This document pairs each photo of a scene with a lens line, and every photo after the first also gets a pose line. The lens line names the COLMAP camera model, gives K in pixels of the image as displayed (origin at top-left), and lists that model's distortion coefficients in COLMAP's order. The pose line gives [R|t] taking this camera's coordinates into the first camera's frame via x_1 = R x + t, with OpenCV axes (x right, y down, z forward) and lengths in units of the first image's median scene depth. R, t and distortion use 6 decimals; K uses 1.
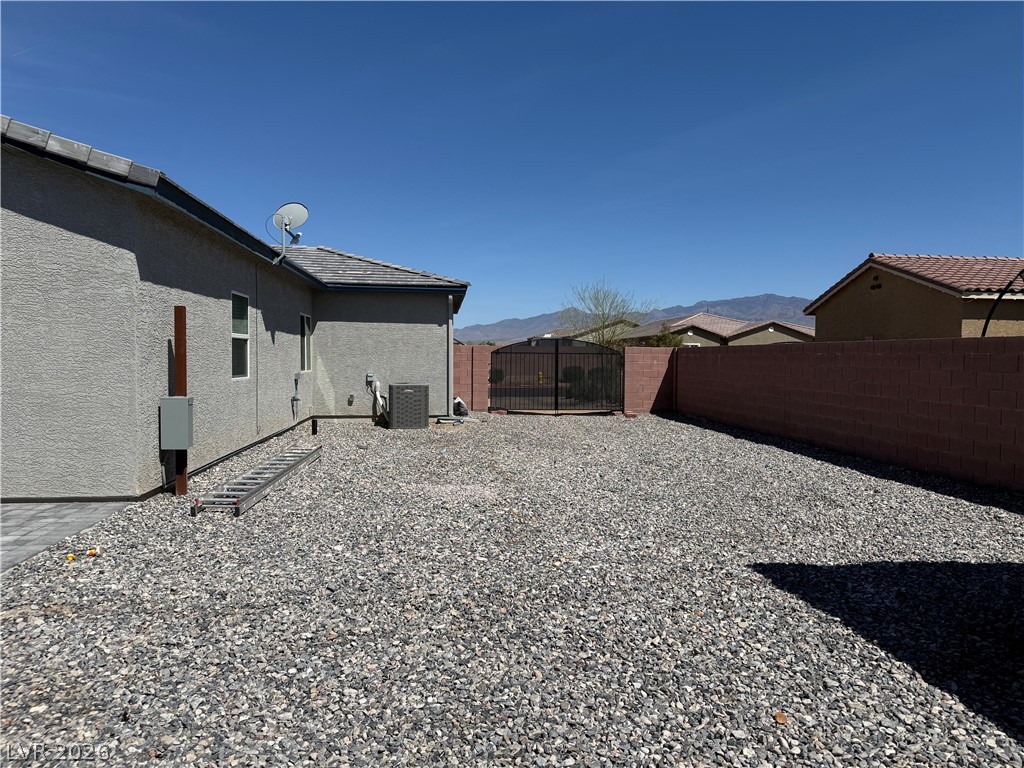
lens RADIAL K [[715.5, 0, 510.6], [0, 715.5, 385.7], [0, 0, 1]] dist [0.070834, -0.095203]
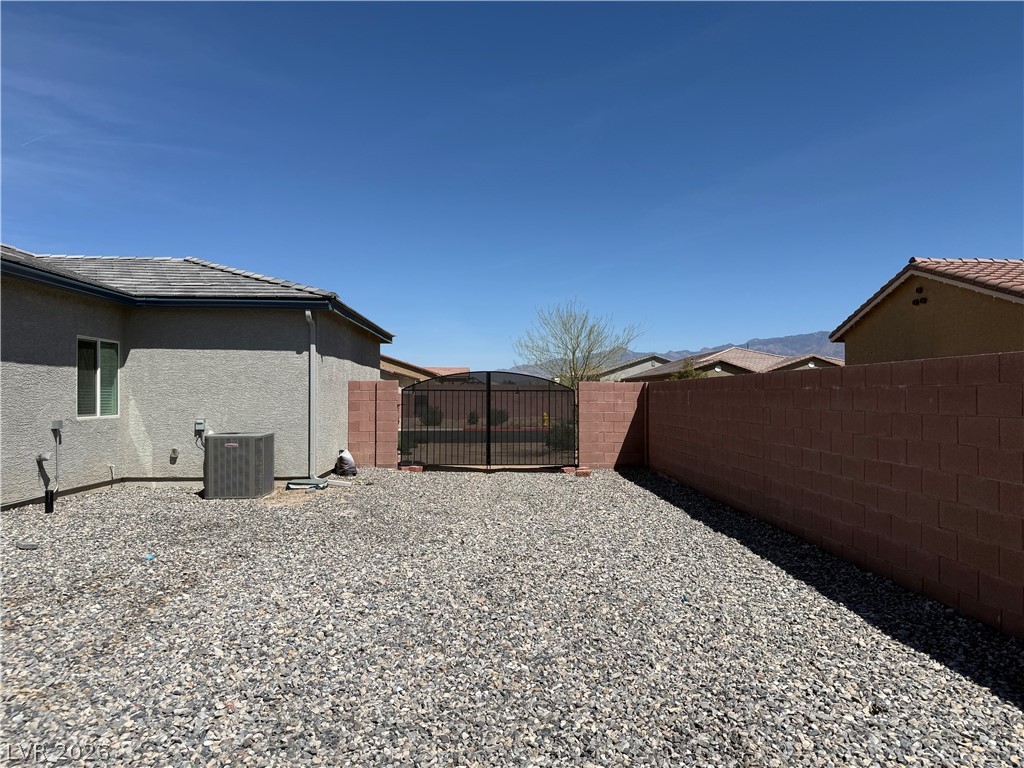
lens RADIAL K [[715.5, 0, 510.6], [0, 715.5, 385.7], [0, 0, 1]] dist [0.070834, -0.095203]
pose [[0.997732, -0.005899, -0.067054, 0.140268], [0.002140, 0.998429, -0.055986, -0.007836], [0.067279, 0.055715, 0.996177, 0.243245]]
